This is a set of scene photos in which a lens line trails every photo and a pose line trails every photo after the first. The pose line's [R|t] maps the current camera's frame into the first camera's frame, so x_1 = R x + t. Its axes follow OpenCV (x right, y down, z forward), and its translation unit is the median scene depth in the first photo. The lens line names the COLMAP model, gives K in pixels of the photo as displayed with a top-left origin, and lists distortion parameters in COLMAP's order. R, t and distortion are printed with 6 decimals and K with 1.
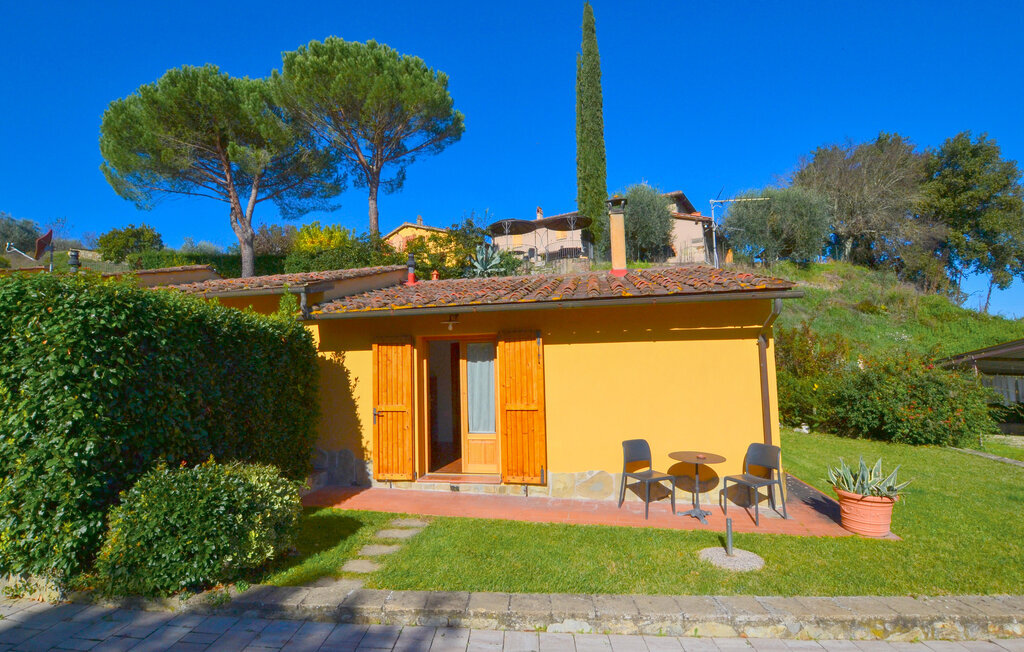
lens RADIAL K [[520.9, 0, 512.0], [0, 520.9, 326.0], [0, 0, 1]] dist [-0.031483, 0.000357]
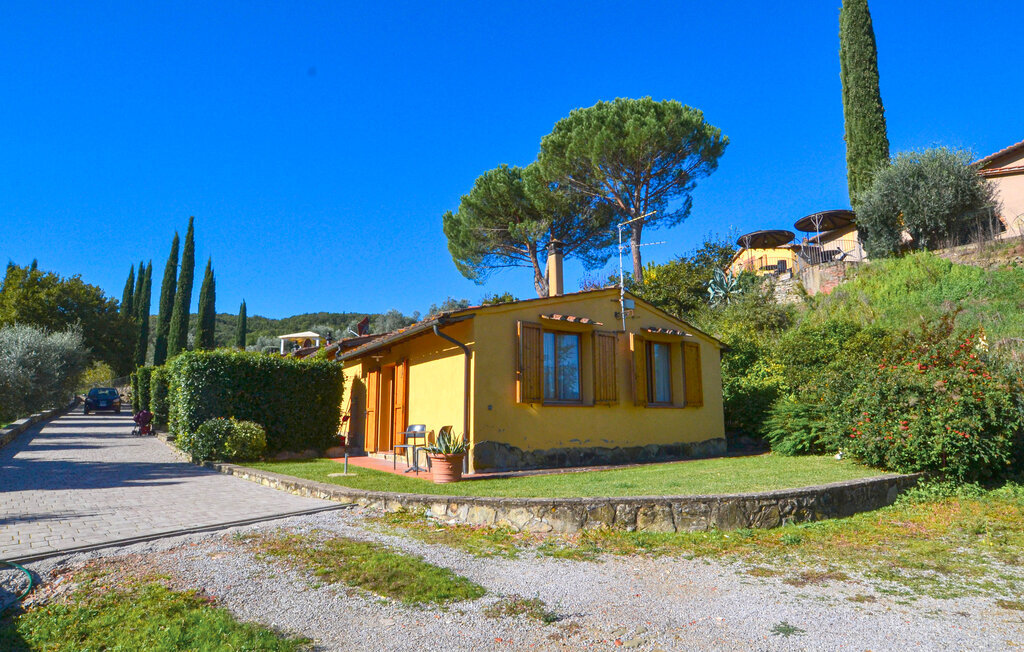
lens RADIAL K [[618.2, 0, 512.0], [0, 618.2, 326.0], [0, 0, 1]] dist [-0.041292, 0.000098]
pose [[0.683395, -0.107836, -0.722040, 0.509987], [0.056959, 0.993892, -0.094526, 0.033580], [0.727823, 0.023472, 0.685363, -0.017248]]
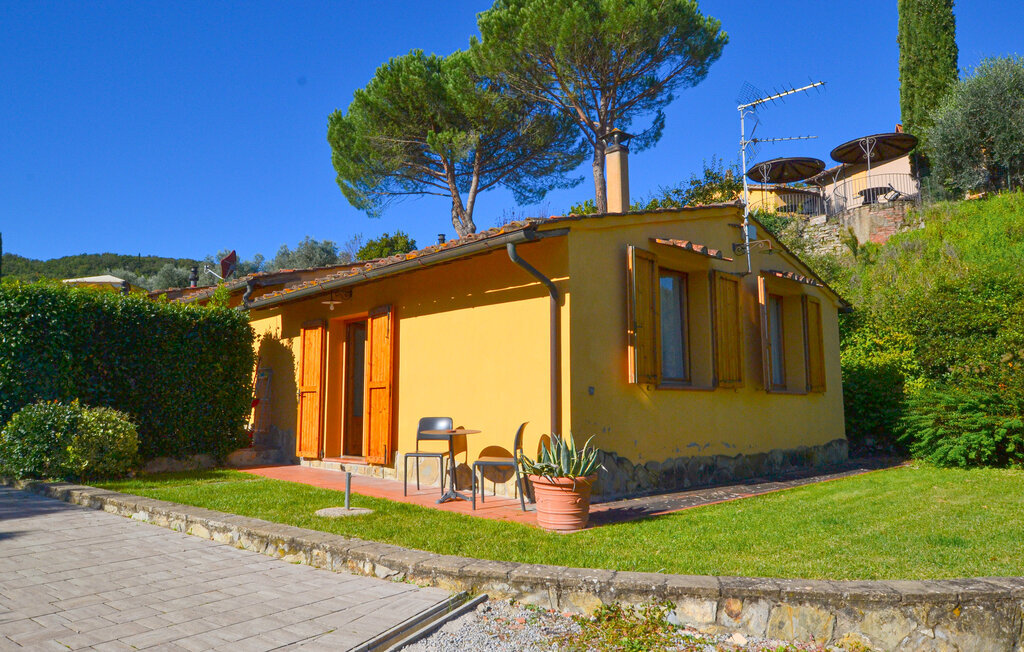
lens RADIAL K [[767.8, 0, 480.5], [0, 767.8, 317.0], [0, 0, 1]] dist [-0.003627, 0.007983]
pose [[0.793008, -0.055200, -0.606706, 0.319625], [0.034817, 0.998365, -0.045325, 0.031072], [0.608216, 0.014819, 0.793633, -0.005098]]
